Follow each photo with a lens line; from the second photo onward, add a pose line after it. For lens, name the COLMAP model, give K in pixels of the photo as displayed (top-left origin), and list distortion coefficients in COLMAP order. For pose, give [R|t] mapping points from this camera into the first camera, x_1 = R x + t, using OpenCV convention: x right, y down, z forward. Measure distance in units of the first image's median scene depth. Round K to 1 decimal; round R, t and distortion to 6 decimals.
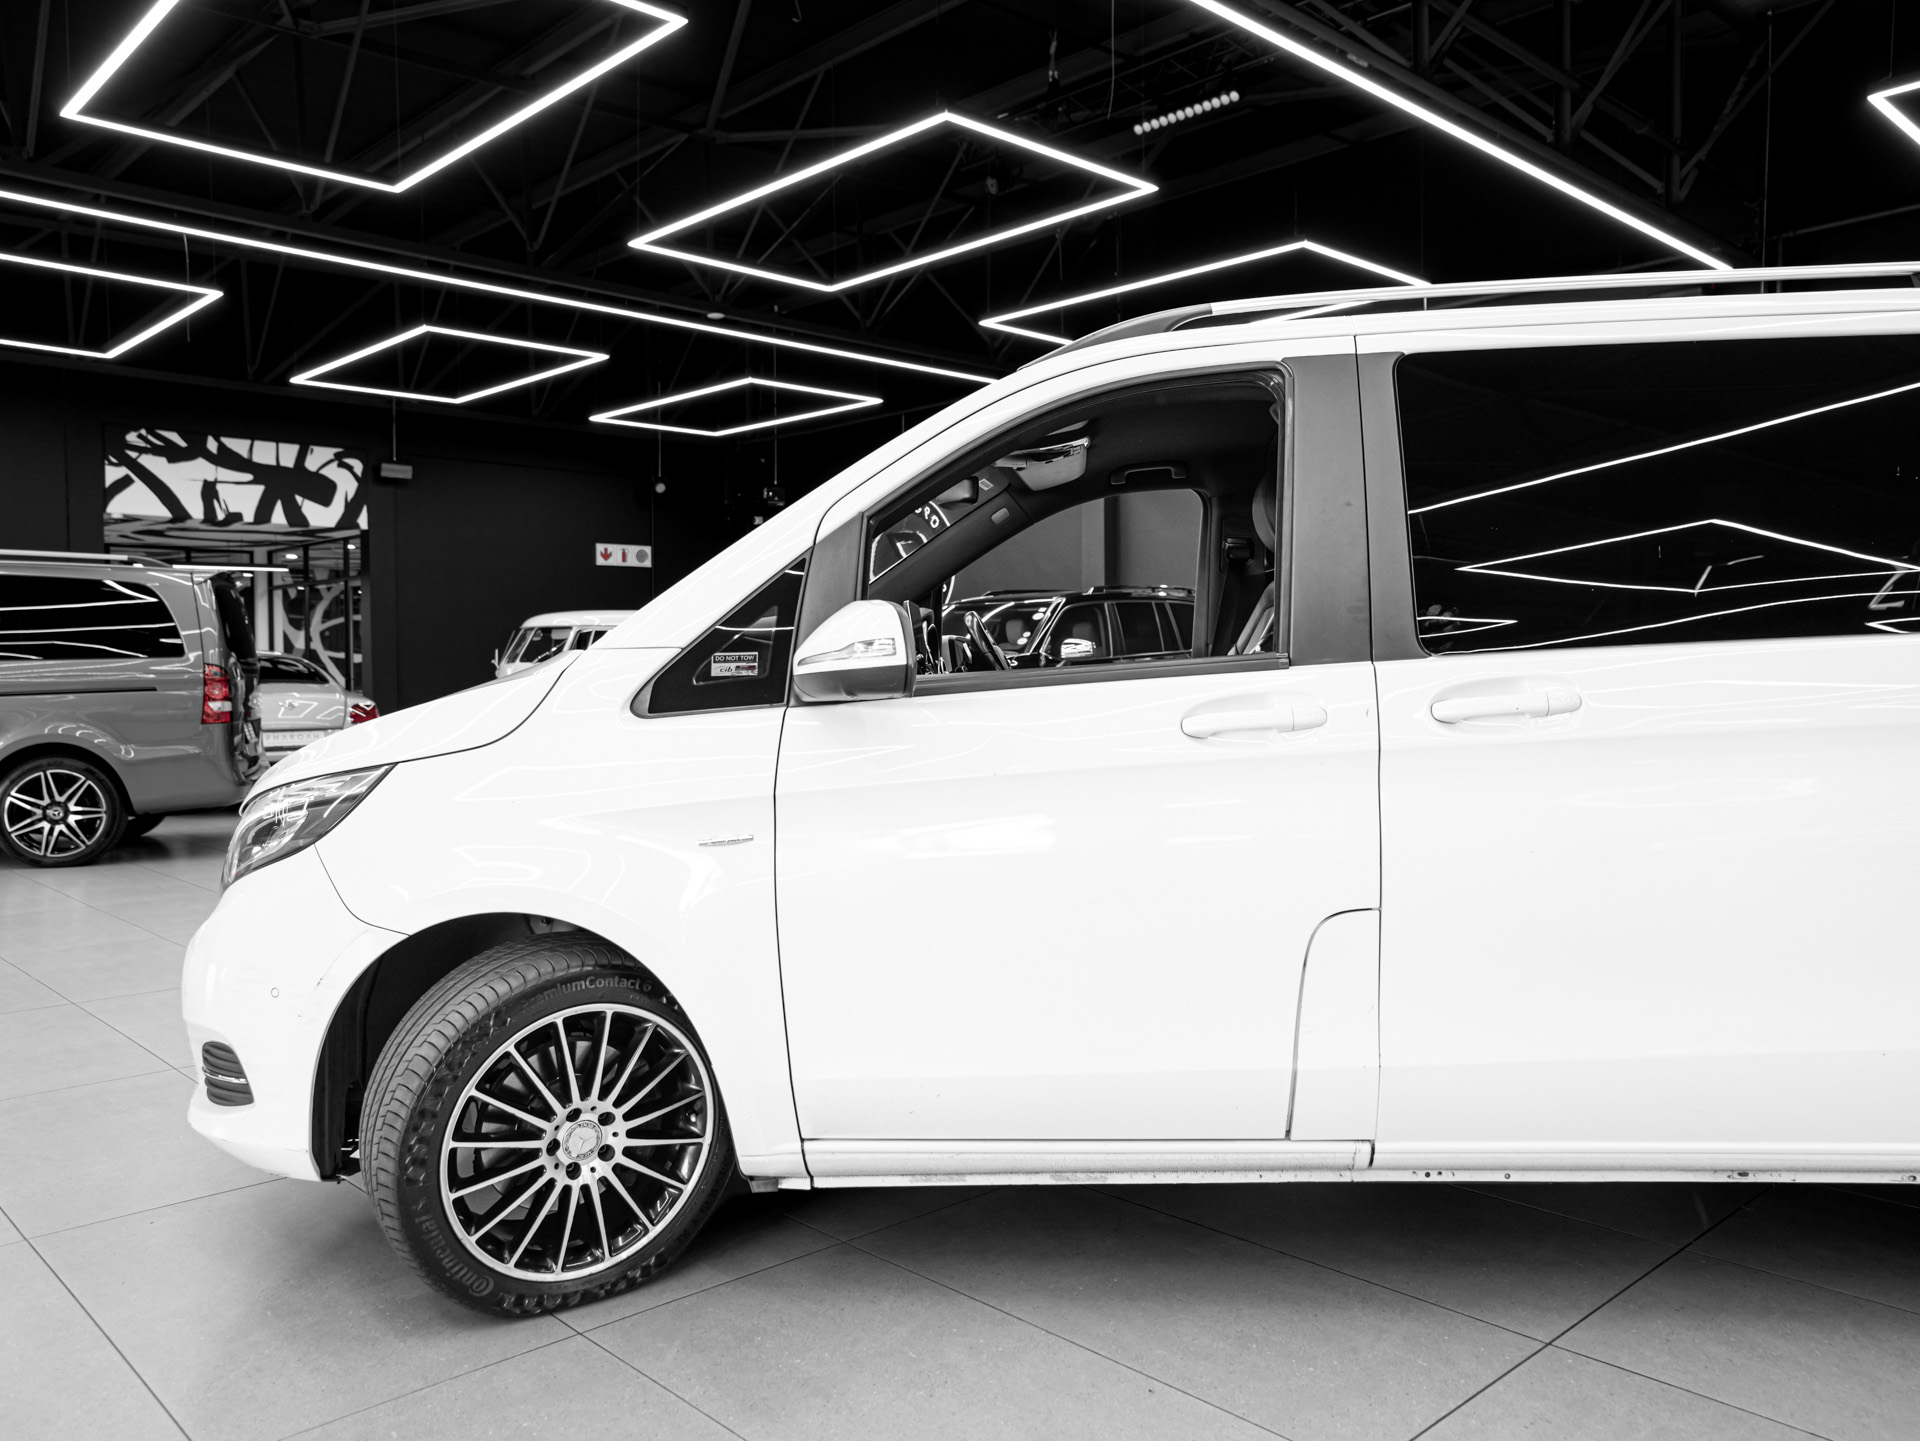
lens RADIAL K [[1456.1, 0, 947.8], [0, 1456.1, 718.1], [0, 0, 1]] dist [-0.024592, 0.064719]
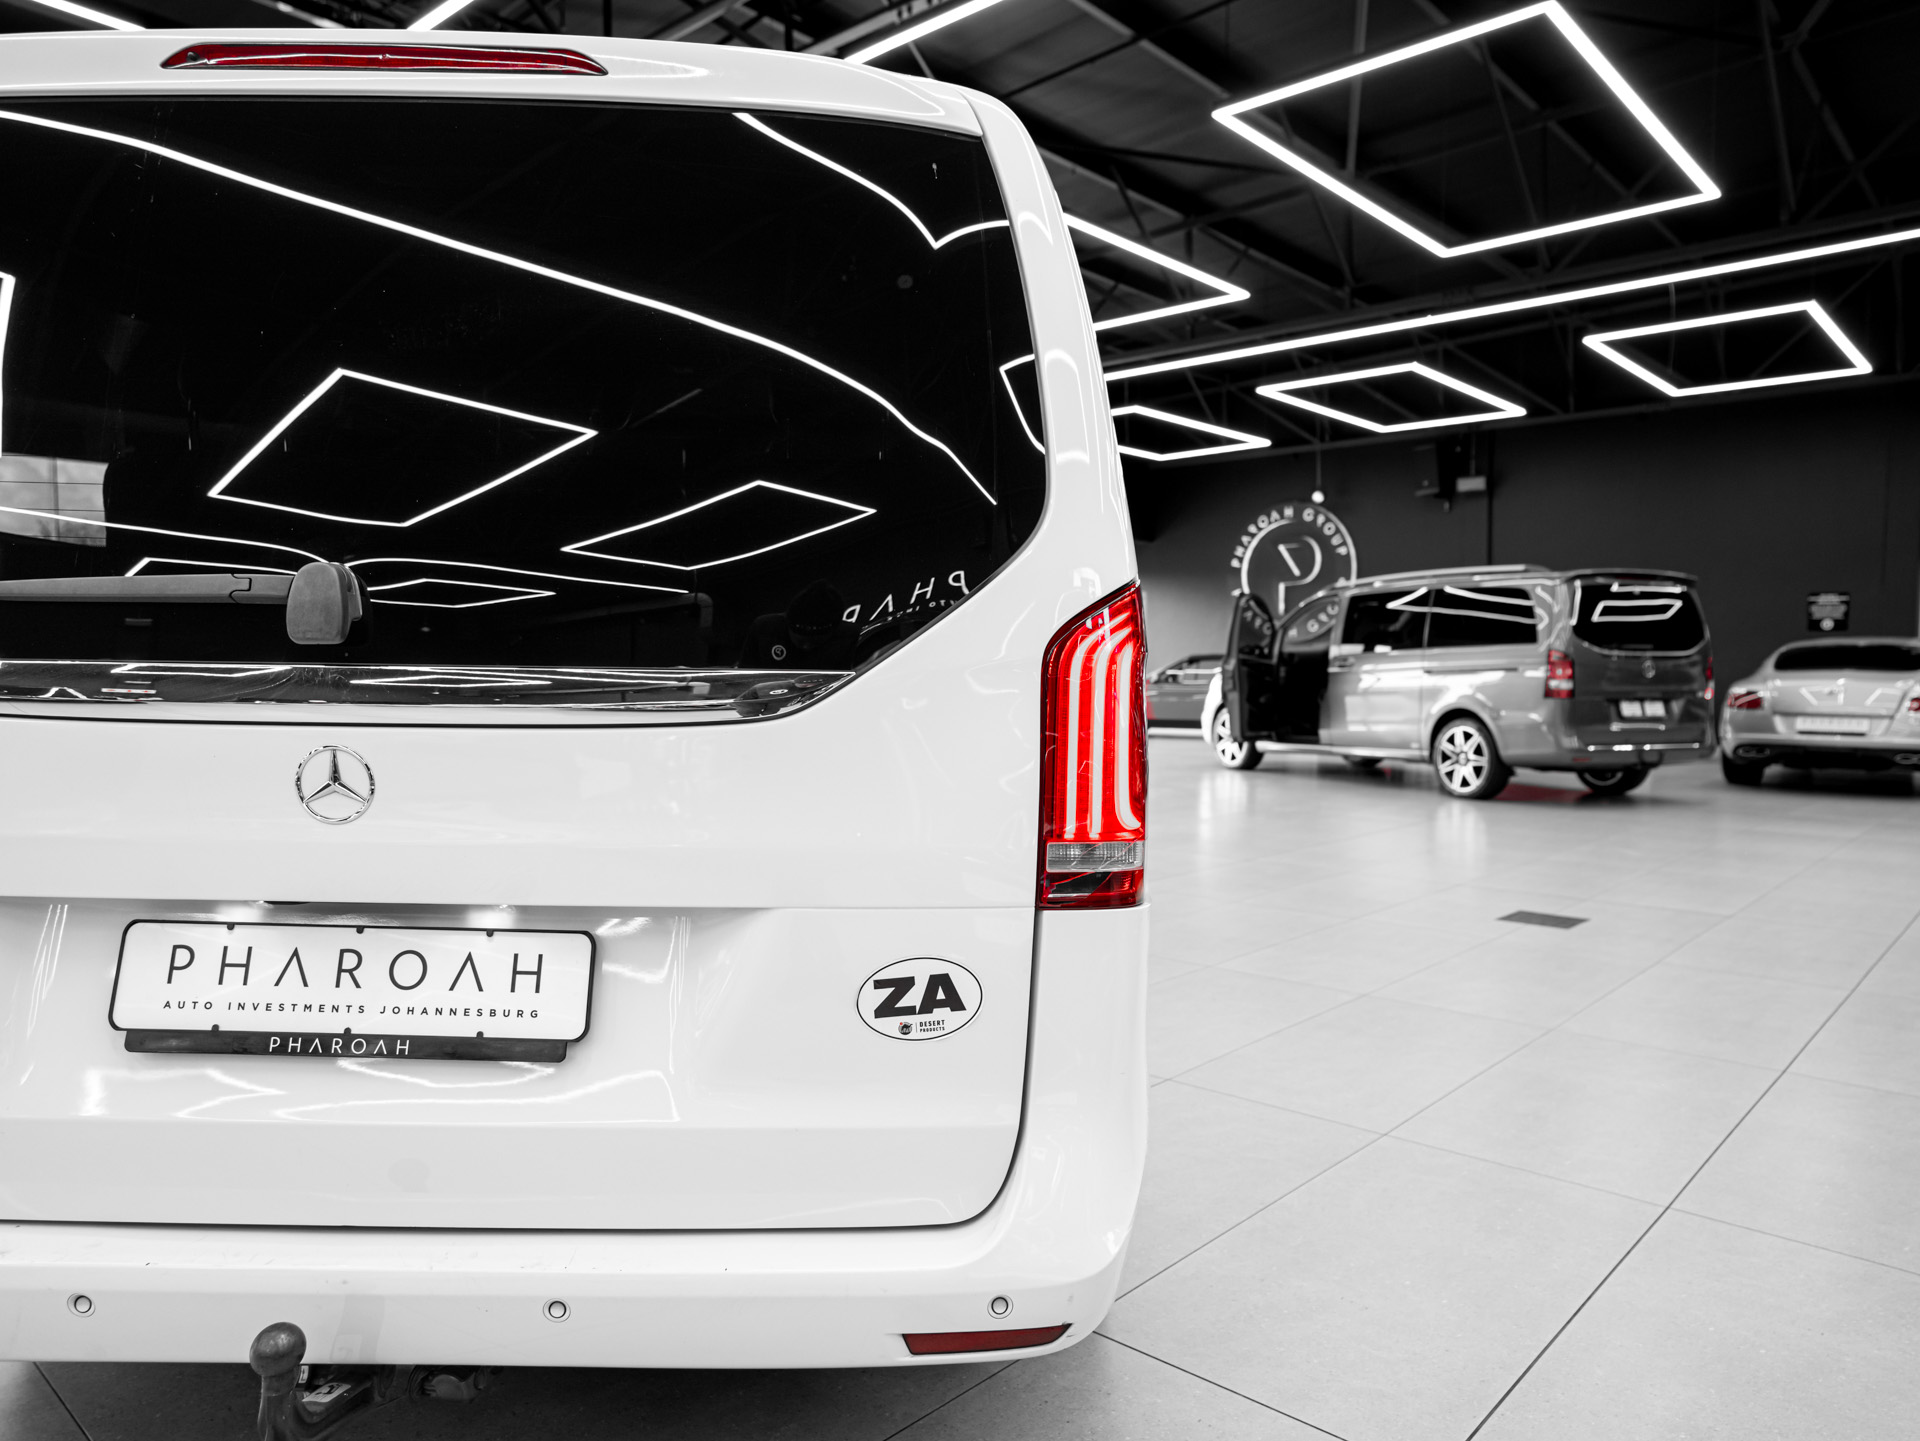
lens RADIAL K [[1297.8, 0, 958.3], [0, 1297.8, 715.4], [0, 0, 1]] dist [-0.041590, 0.051041]
pose [[0.069565, 0.045192, -0.996553, 1.793516], [-0.039601, 0.998311, 0.042507, -0.025639], [0.996791, 0.036508, 0.071237, 1.401432]]
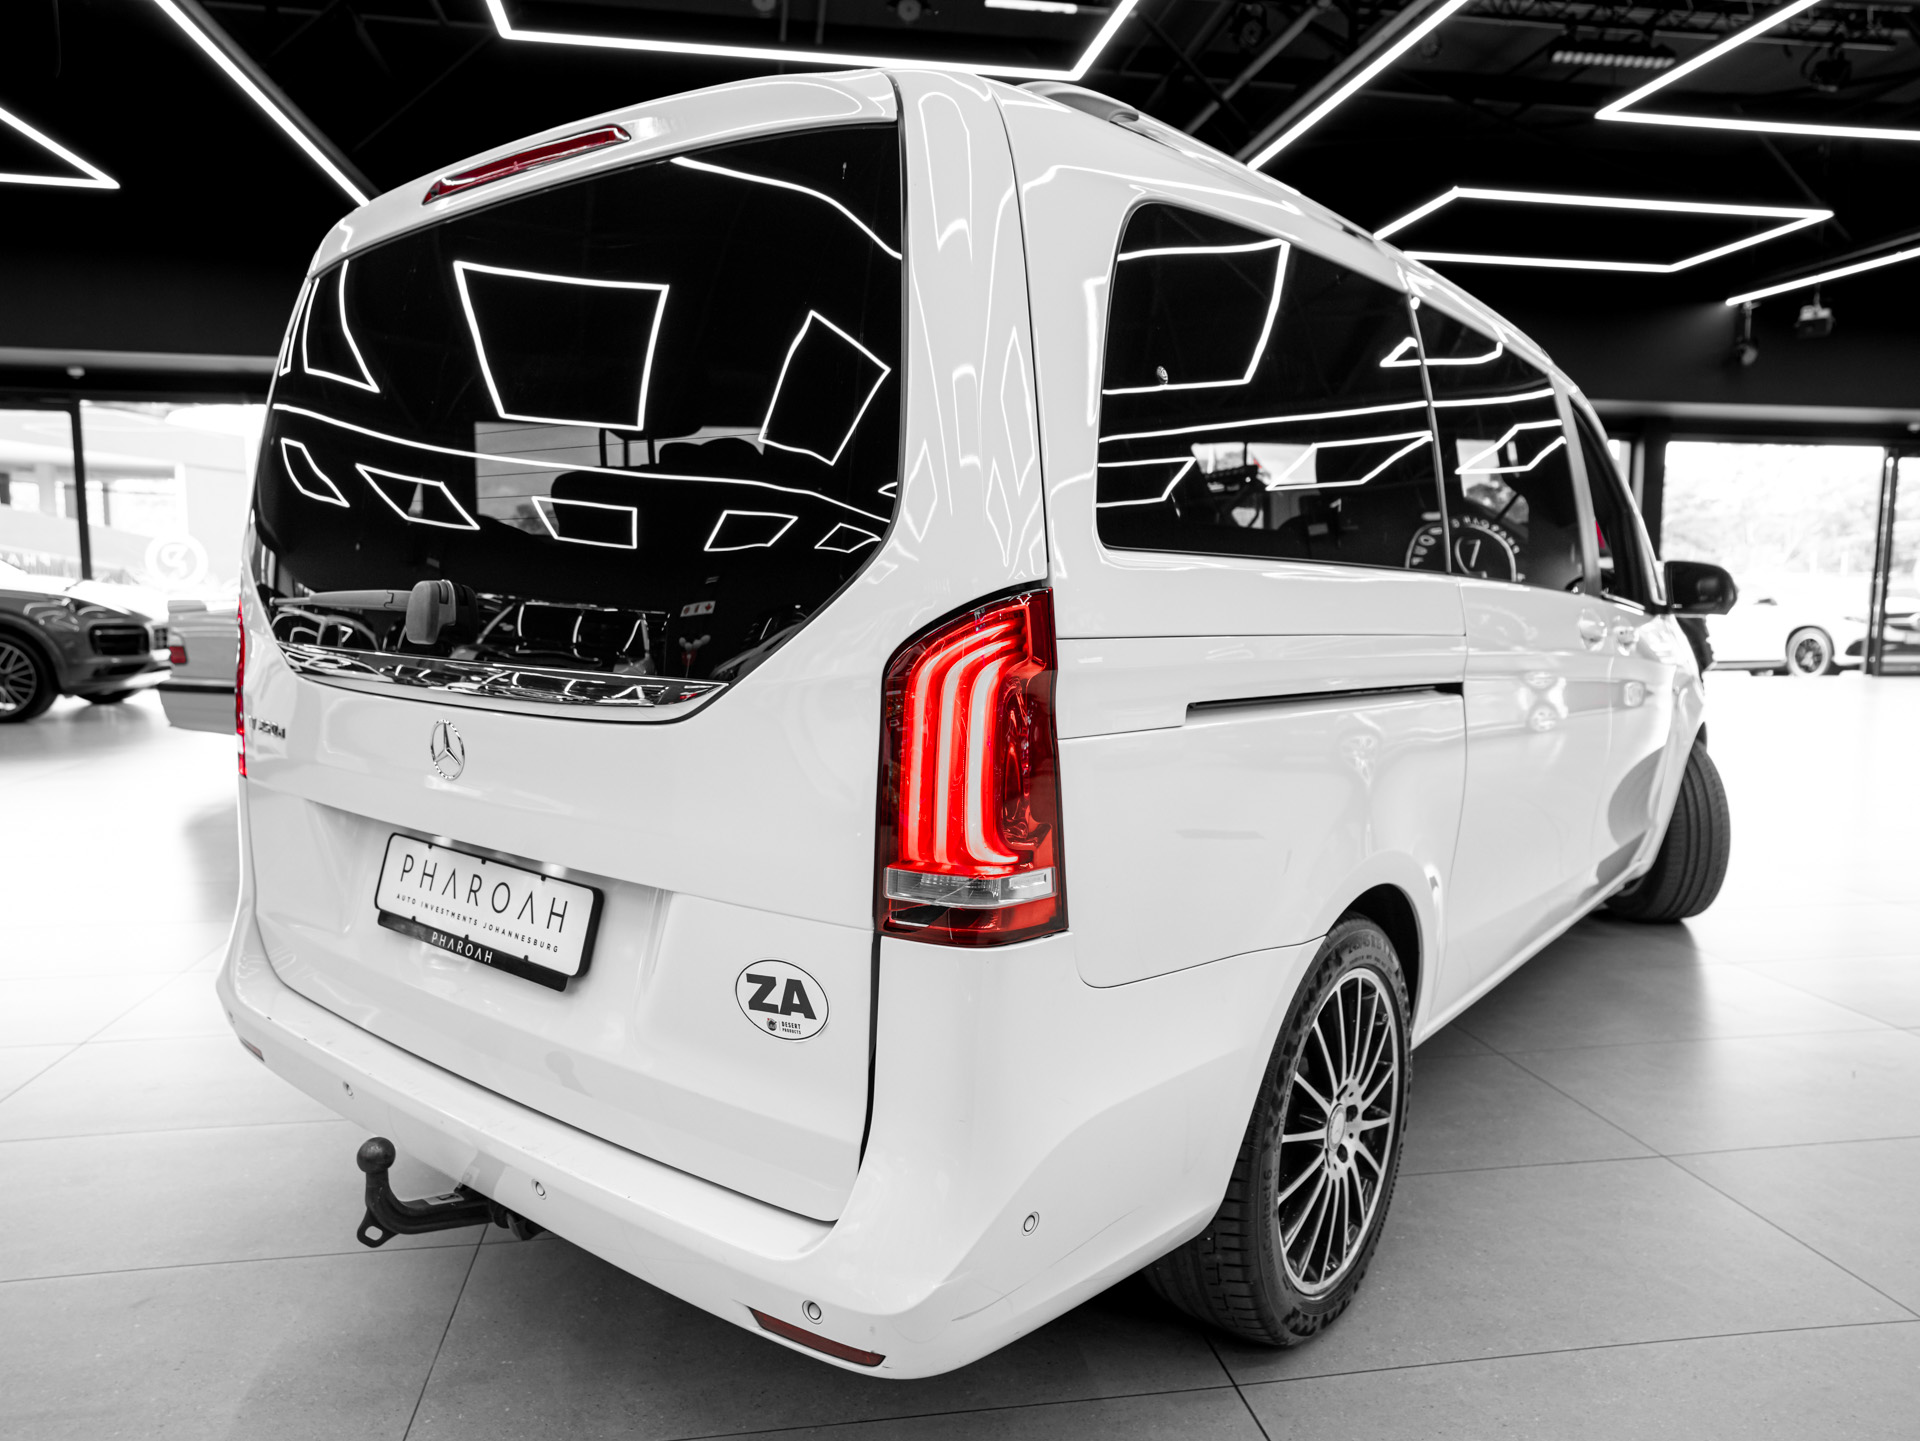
lens RADIAL K [[1297.8, 0, 953.5], [0, 1297.8, 710.2], [0, 0, 1]] dist [-0.041590, 0.051041]
pose [[-0.562841, 0.084640, -0.822221, 1.671004], [-0.031600, 0.991813, 0.123729, -0.077816], [0.825961, 0.095622, -0.555558, 1.775765]]
